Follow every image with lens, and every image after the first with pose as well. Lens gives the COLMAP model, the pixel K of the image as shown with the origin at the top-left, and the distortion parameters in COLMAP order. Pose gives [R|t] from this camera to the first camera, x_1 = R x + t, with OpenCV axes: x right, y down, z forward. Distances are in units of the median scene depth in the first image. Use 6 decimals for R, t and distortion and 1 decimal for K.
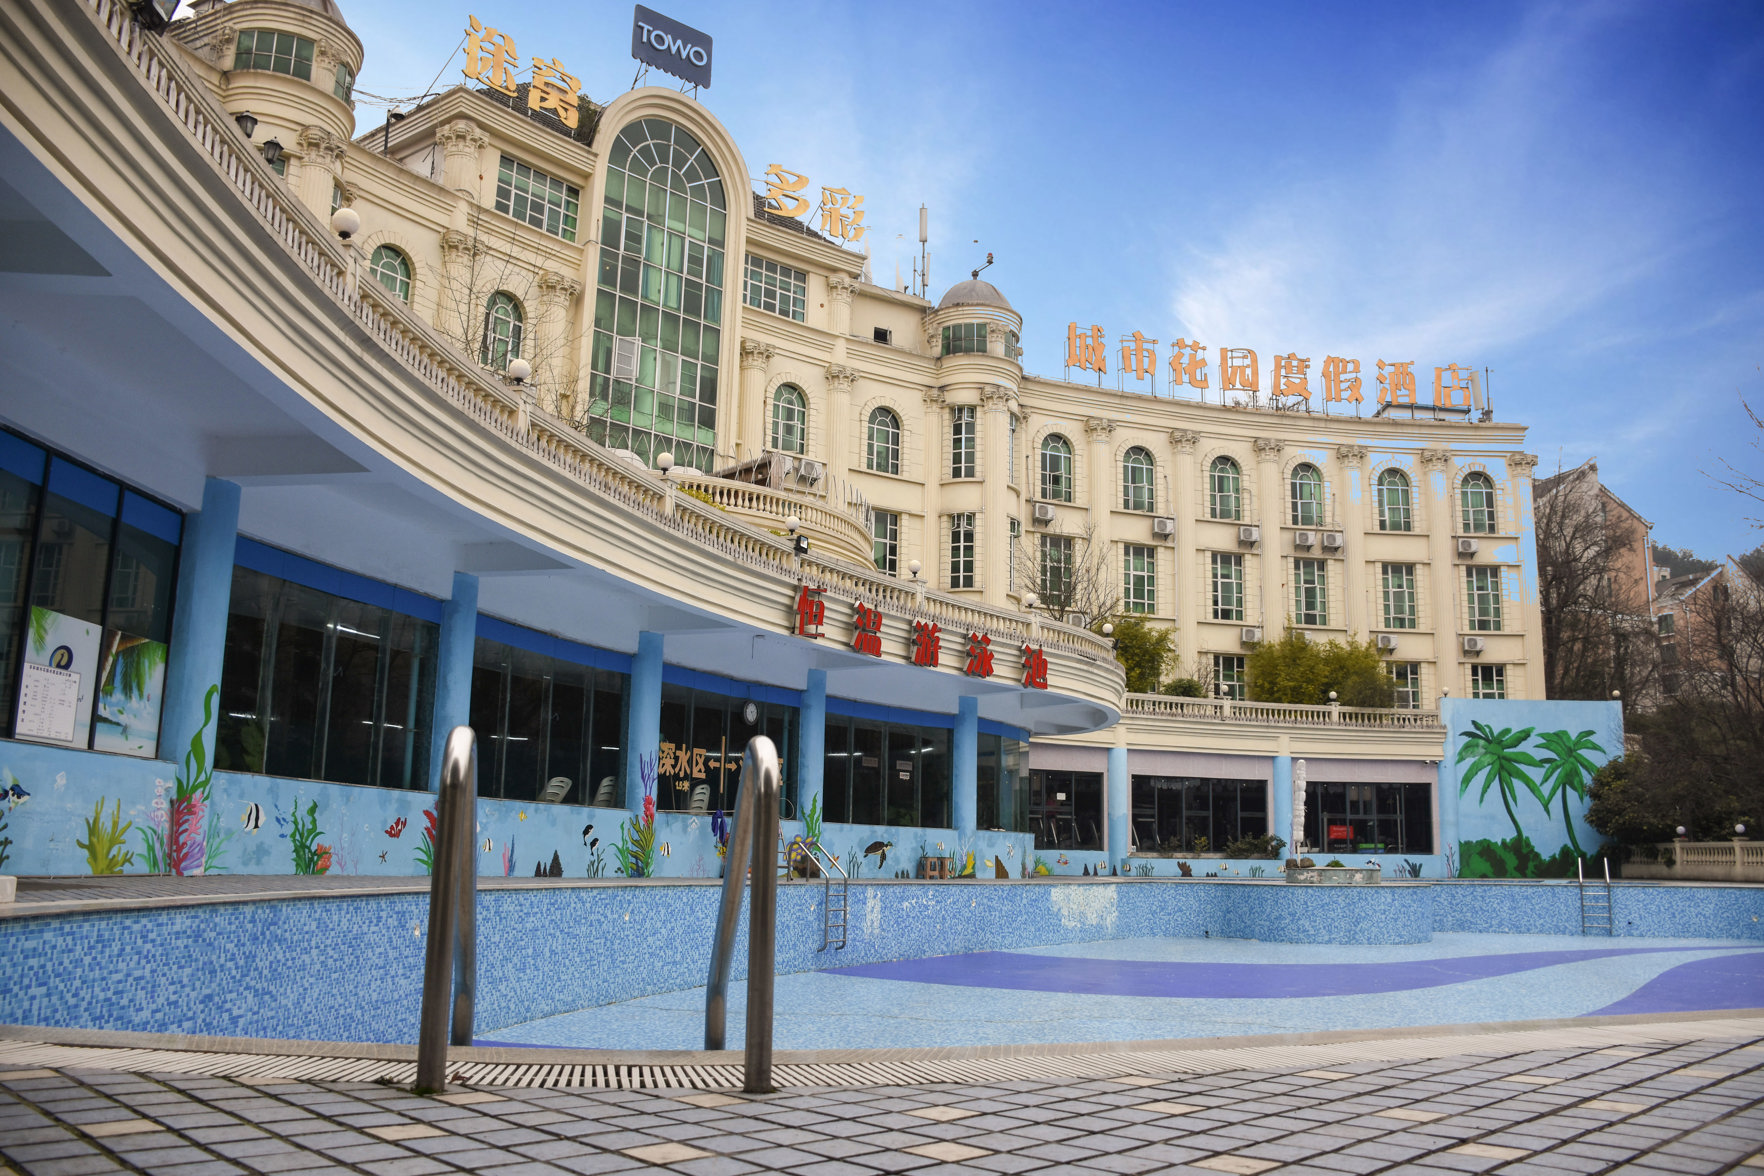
lens RADIAL K [[1523.2, 0, 882.0], [0, 1523.2, 588.0], [0, 0, 1]] dist [-0.162595, 0.173001]
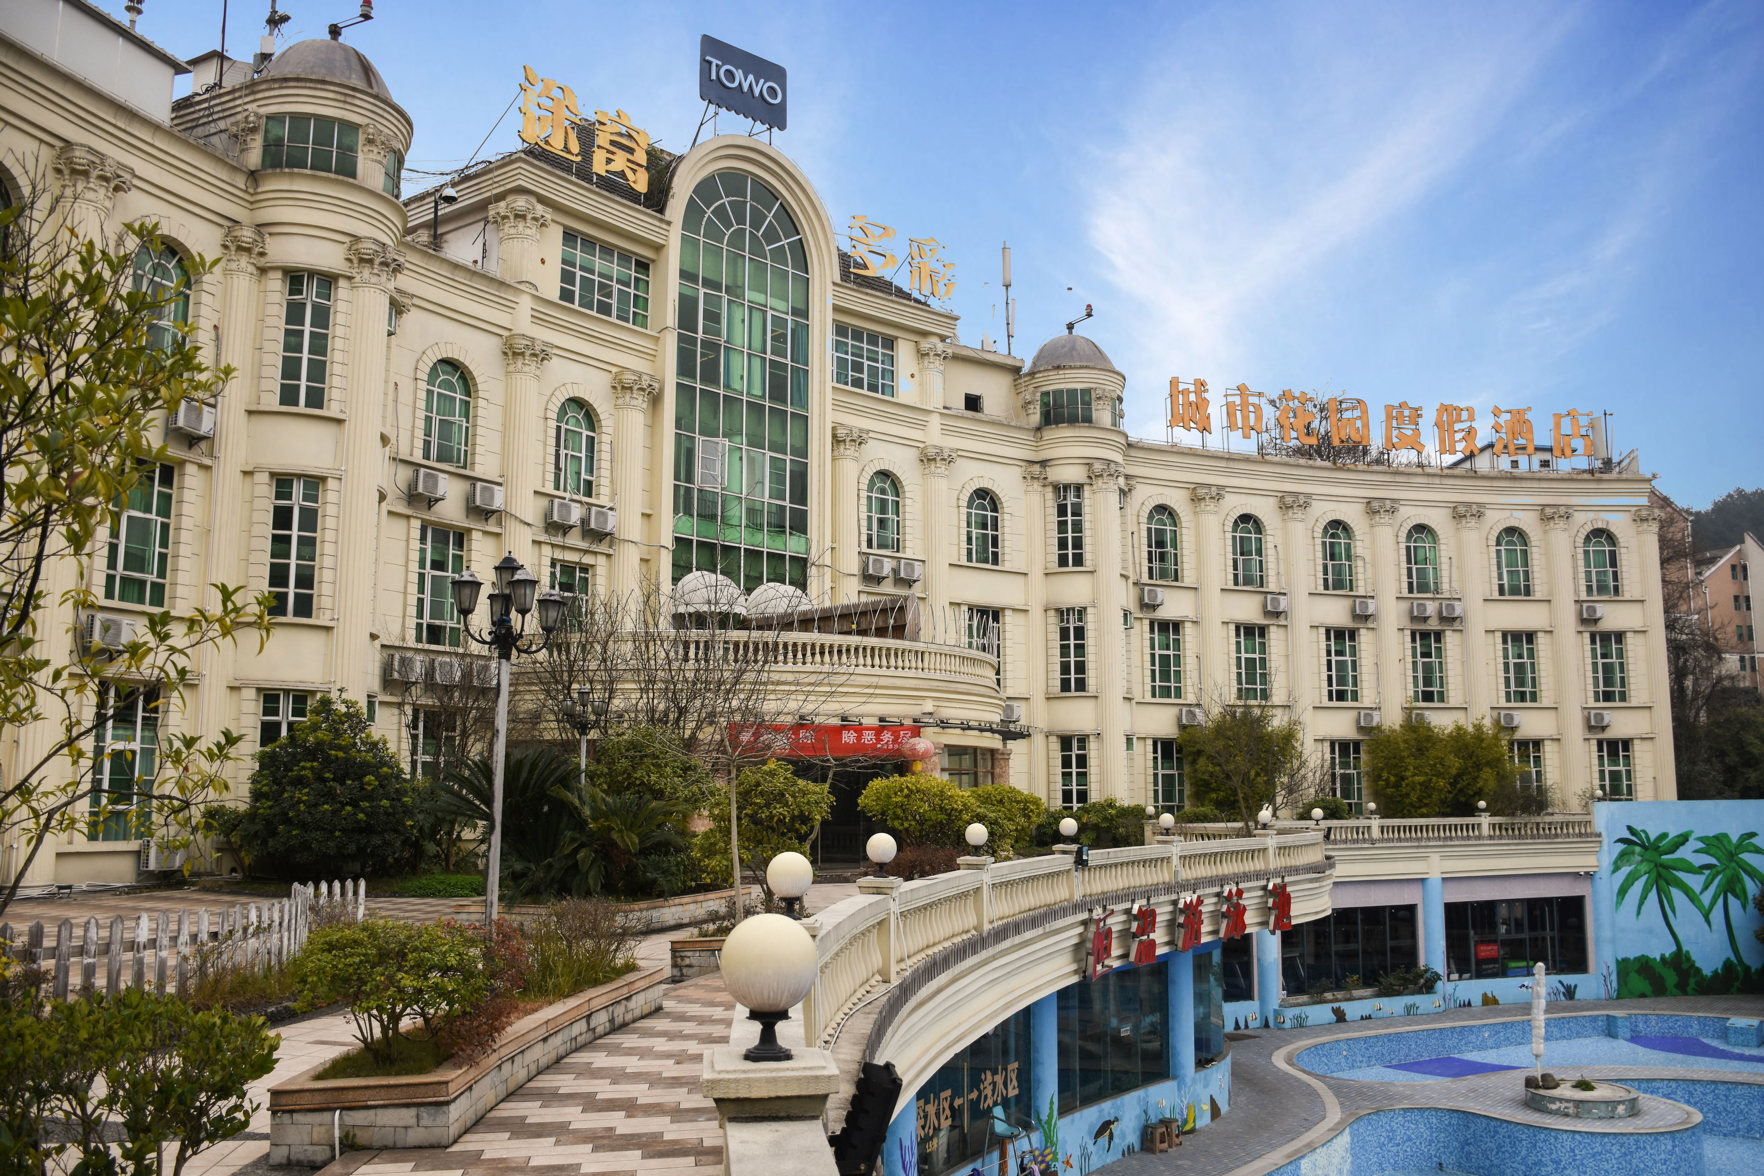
lens RADIAL K [[1523.2, 0, 882.0], [0, 1523.2, 588.0], [0, 0, 1]] dist [-0.162595, 0.173001]
pose [[0.998784, -0.019478, 0.045296, -0.100937], [0.017029, 0.998405, 0.053835, -0.112825], [-0.046272, -0.052998, 0.997522, 0.117657]]
